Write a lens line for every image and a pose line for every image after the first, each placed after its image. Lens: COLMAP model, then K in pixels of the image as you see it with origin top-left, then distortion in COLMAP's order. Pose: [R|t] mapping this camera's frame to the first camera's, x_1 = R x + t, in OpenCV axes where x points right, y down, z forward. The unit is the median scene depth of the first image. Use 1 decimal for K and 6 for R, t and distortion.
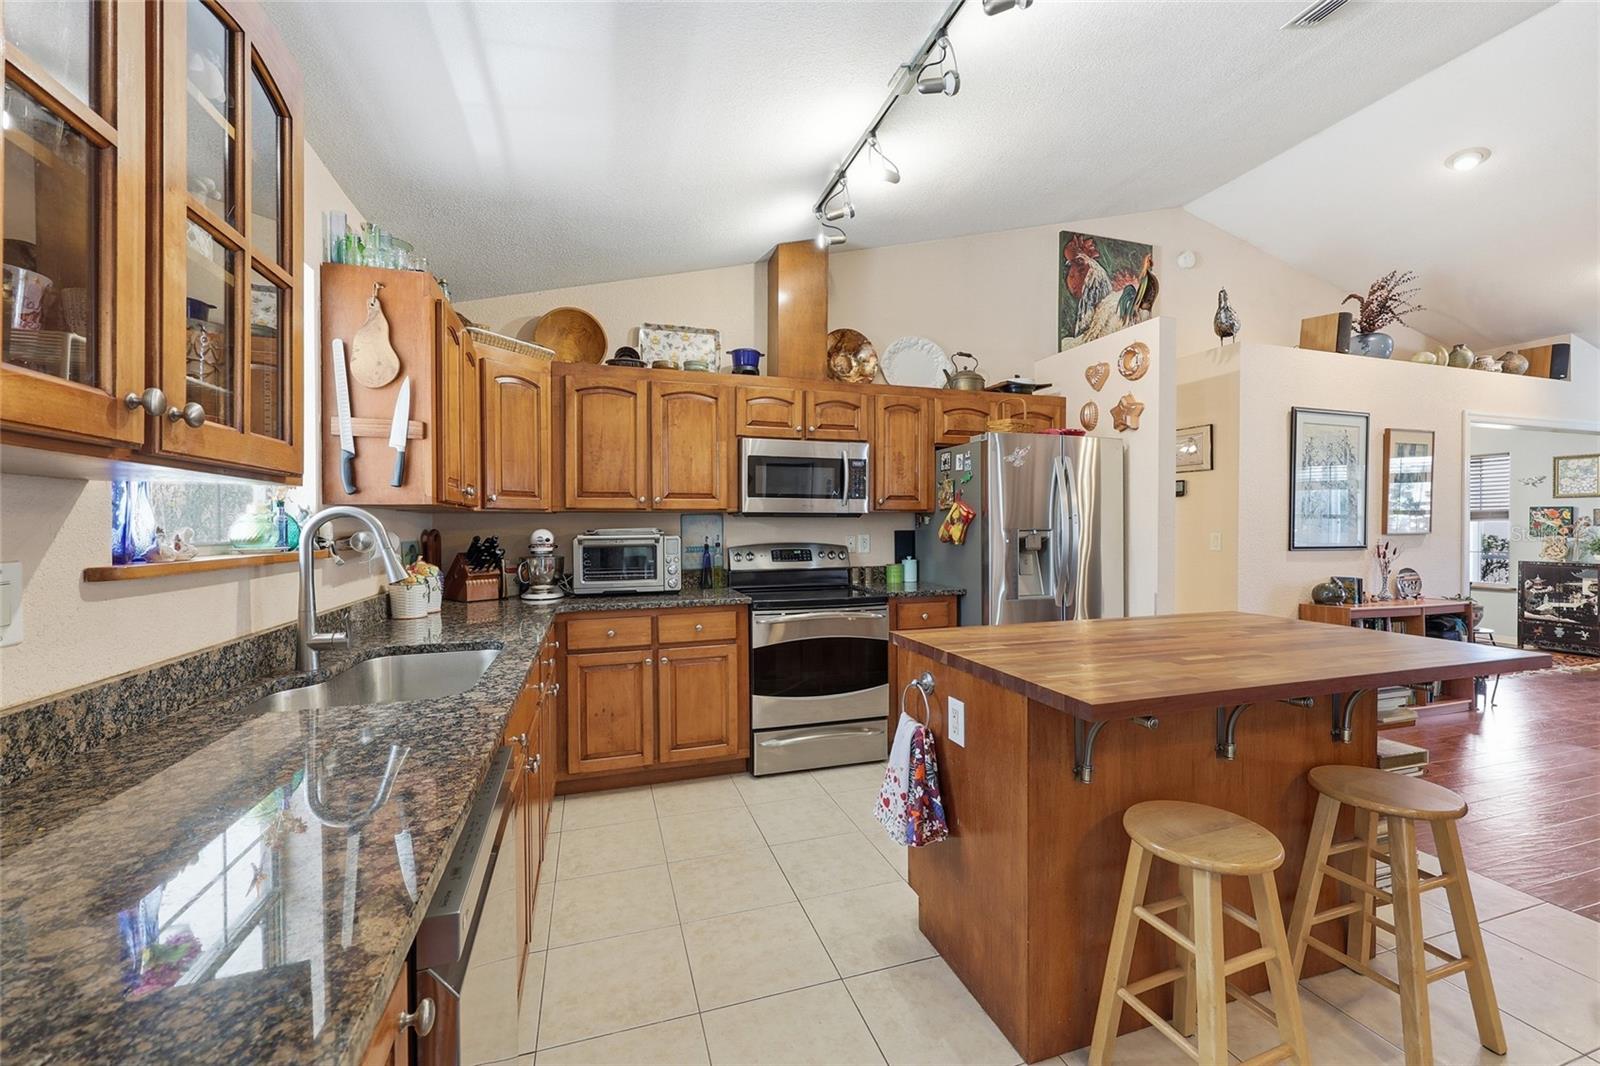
lens RADIAL K [[652.2, 0, 806.0], [0, 652.2, 530.9], [0, 0, 1]] dist [-0.001000, 0.000568]
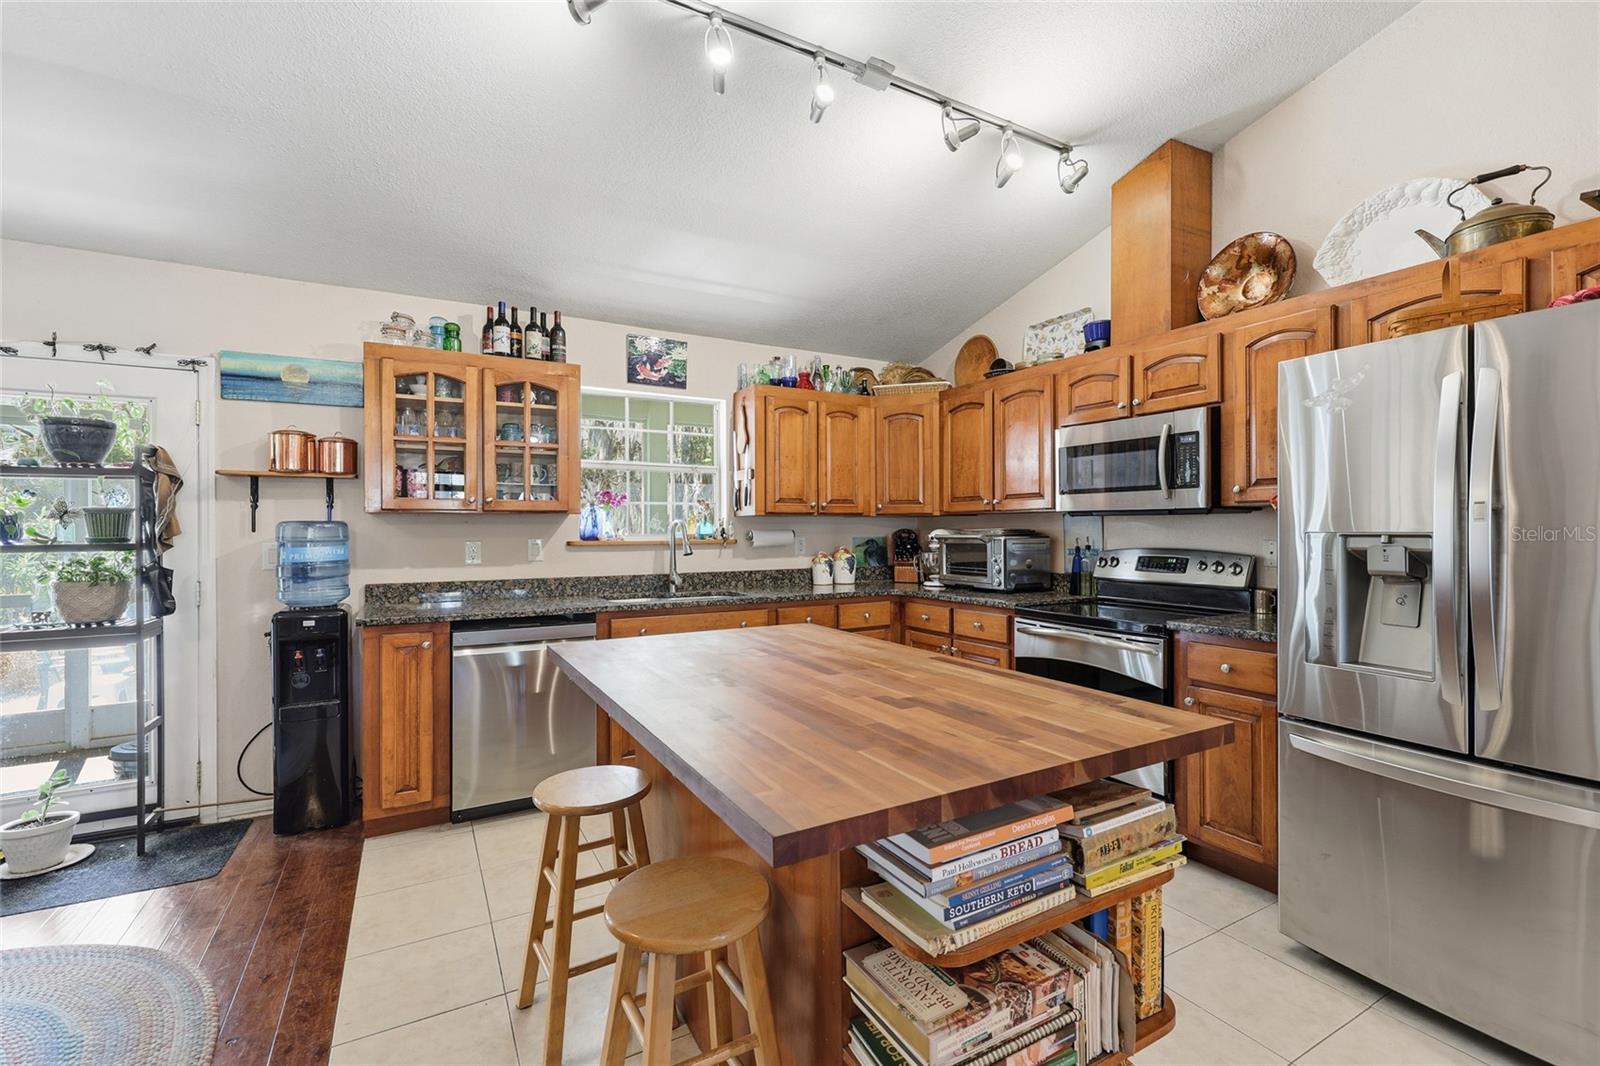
lens RADIAL K [[698.1, 0, 801.5], [0, 698.1, 528.9], [0, 0, 1]] dist [-0.000699, 0.000335]
pose [[0.195762, 0.003232, -0.980646, 0.758859], [-0.003672, 0.999990, 0.002563, -0.005419], [0.980644, 0.003099, 0.195772, 0.446241]]
